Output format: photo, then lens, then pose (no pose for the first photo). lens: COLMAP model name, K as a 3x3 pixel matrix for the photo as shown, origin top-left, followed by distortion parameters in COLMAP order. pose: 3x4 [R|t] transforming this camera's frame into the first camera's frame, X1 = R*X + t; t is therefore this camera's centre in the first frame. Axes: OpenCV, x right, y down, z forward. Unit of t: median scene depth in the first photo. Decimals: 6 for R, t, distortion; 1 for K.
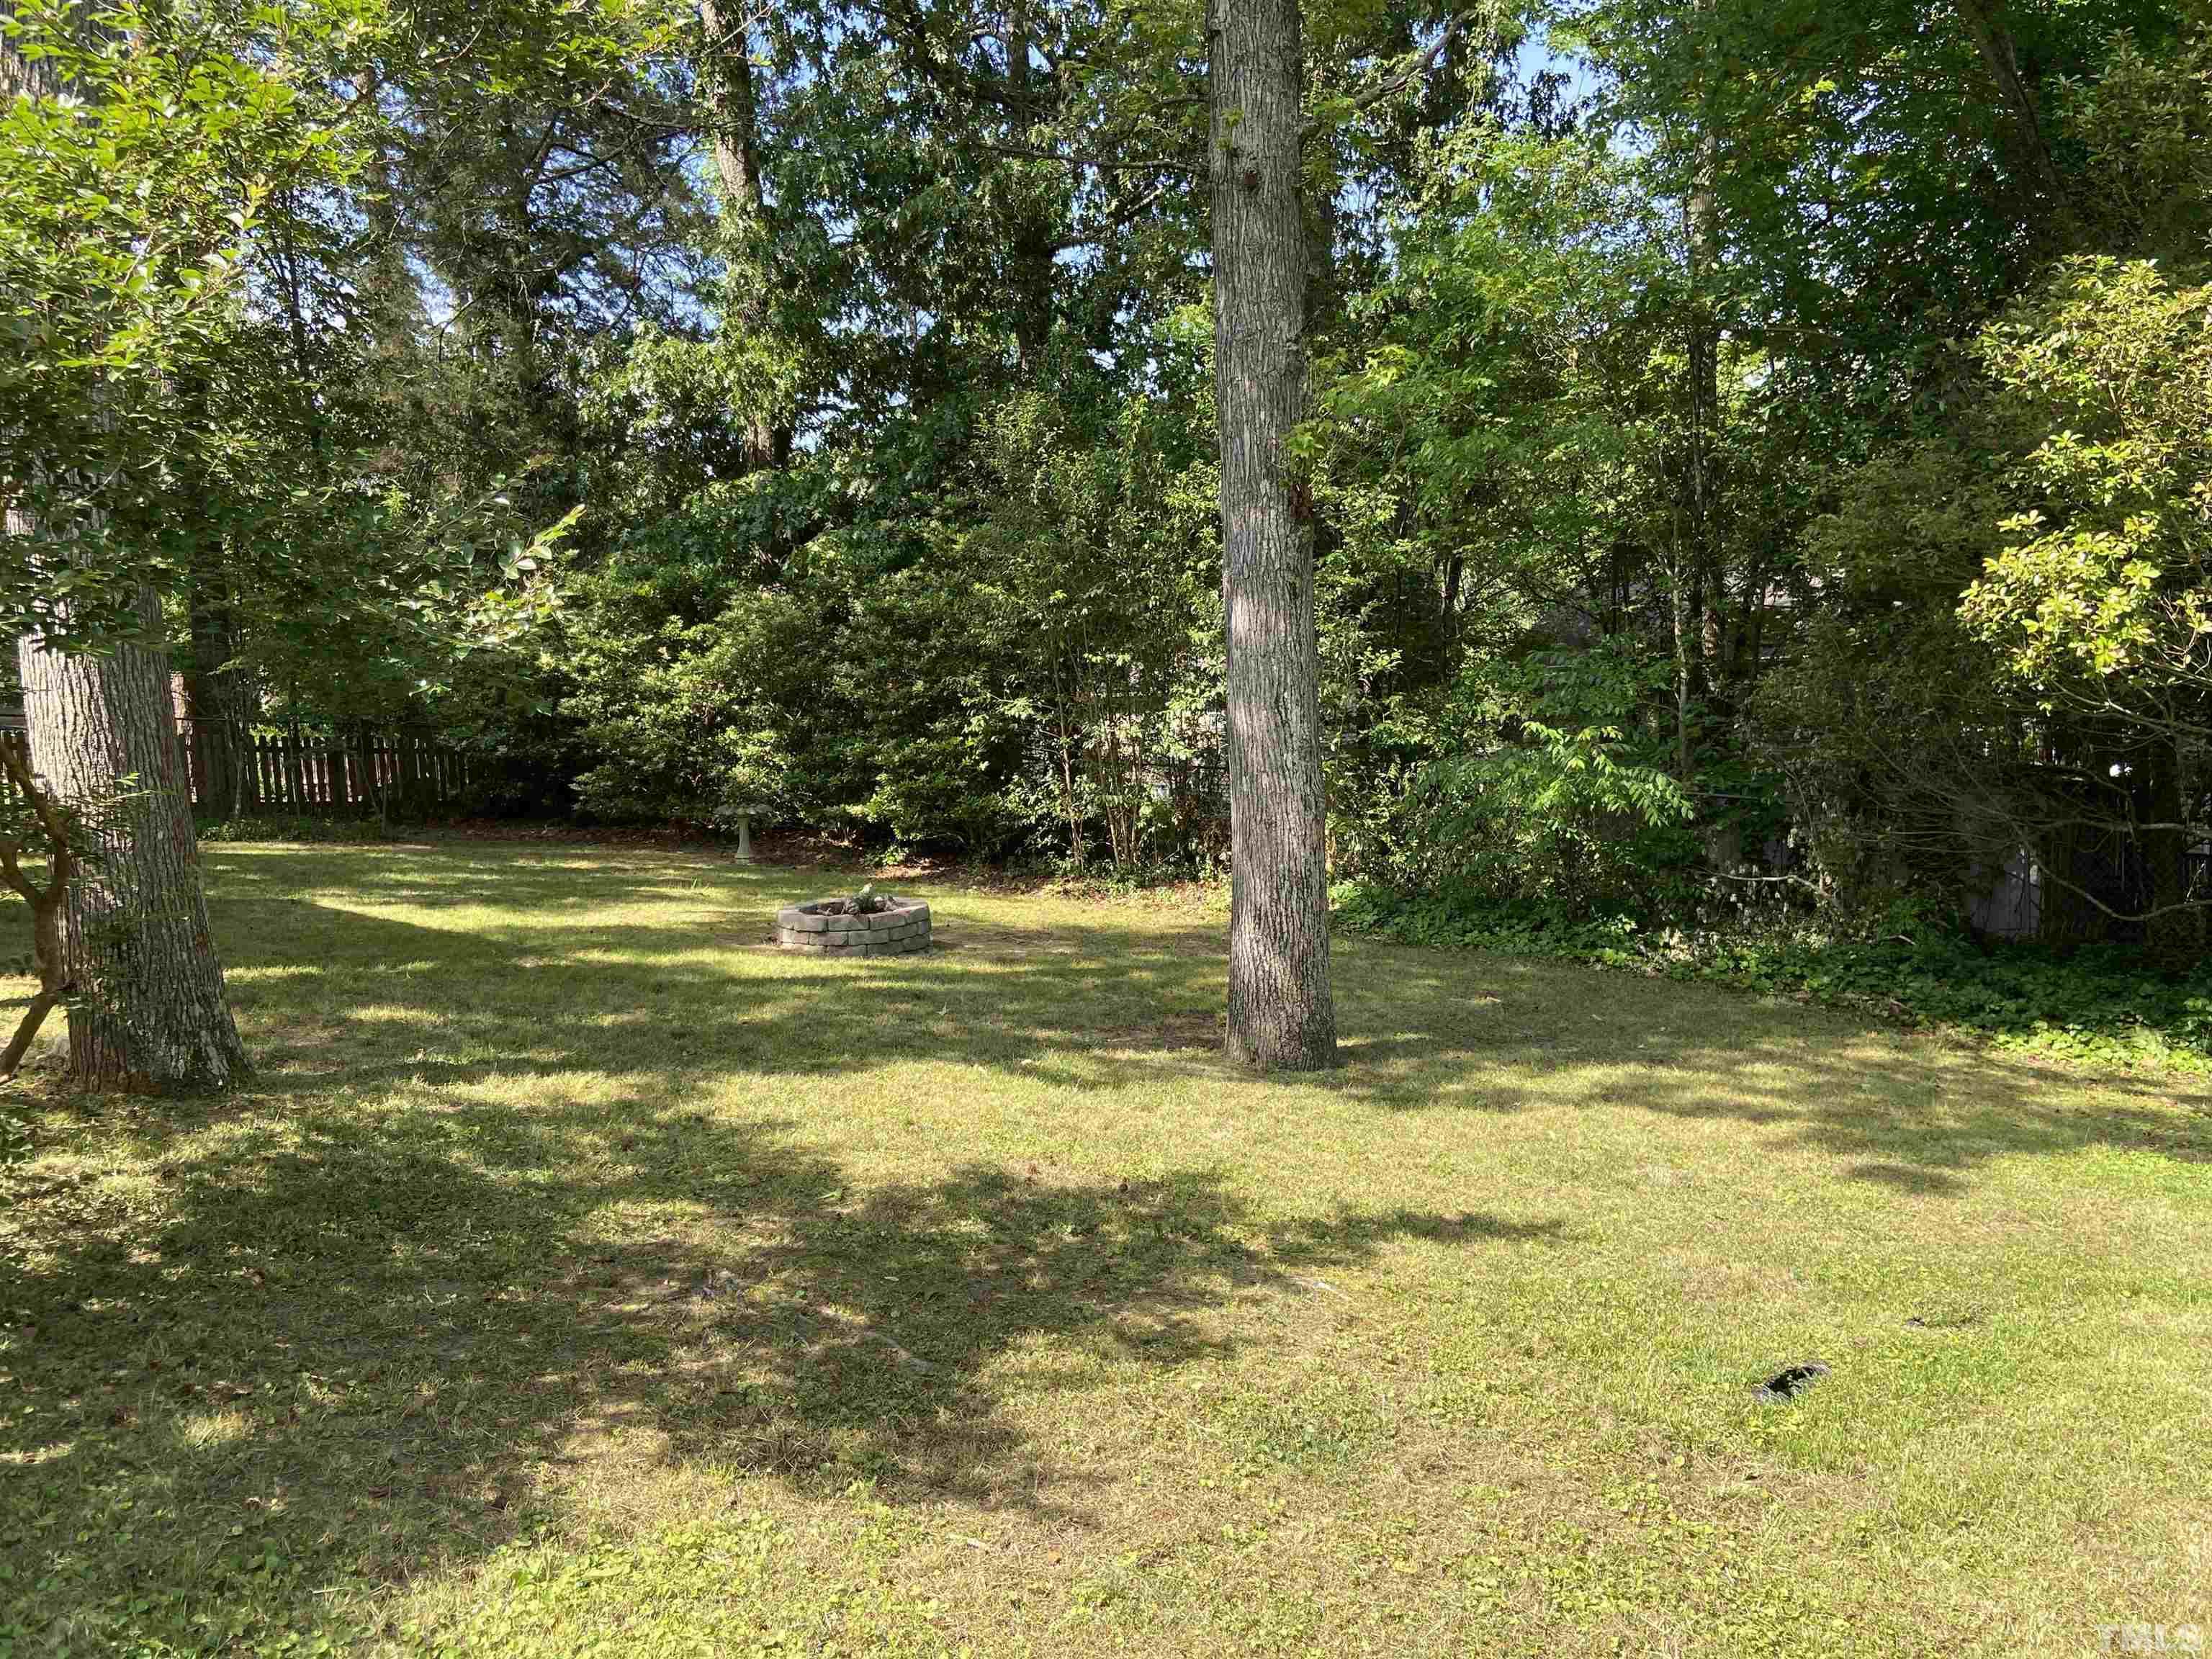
lens RADIAL K [[1672.7, 0, 1110.9], [0, 1672.7, 842.6], [0, 0, 1]] dist [0.100472, -0.110683]
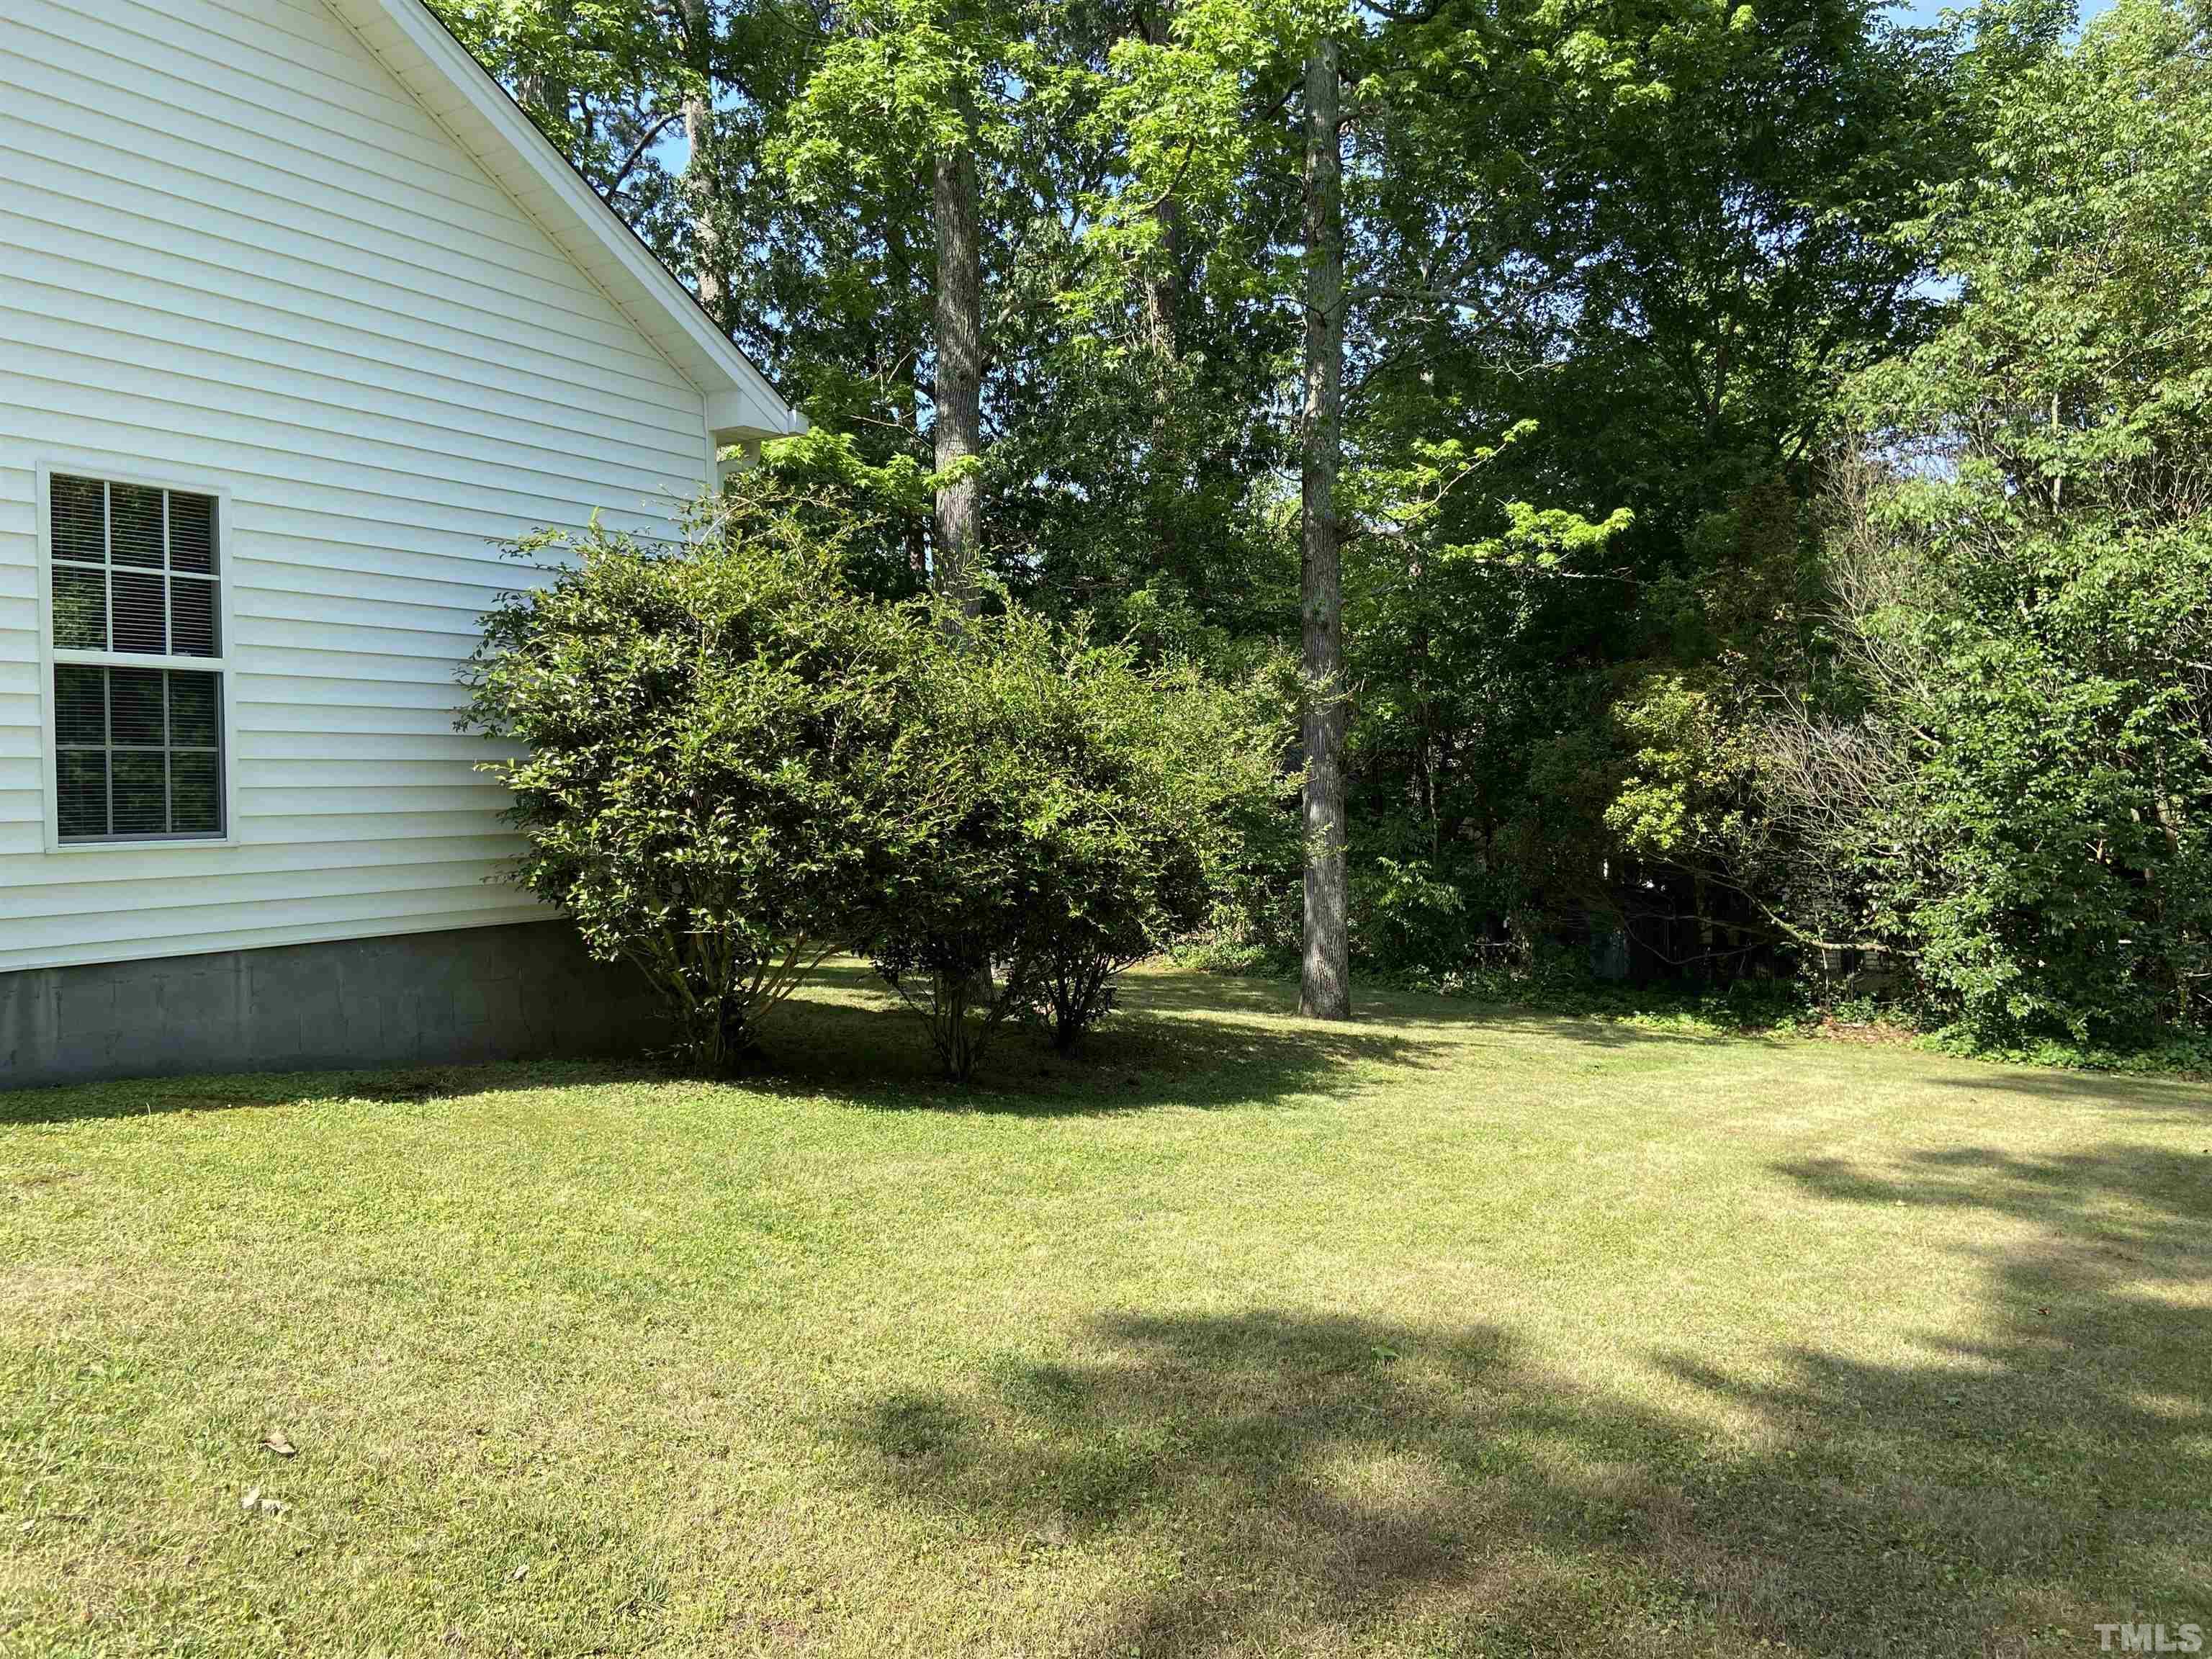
lens RADIAL K [[1672.7, 0, 1094.3], [0, 1672.7, 822.2], [0, 0, 1]] dist [0.100472, -0.110683]
pose [[0.976912, 0.025323, 0.212134, -0.666262], [-0.009783, 0.997211, -0.073992, 0.043689], [-0.213416, 0.070209, 0.974435, -1.077376]]
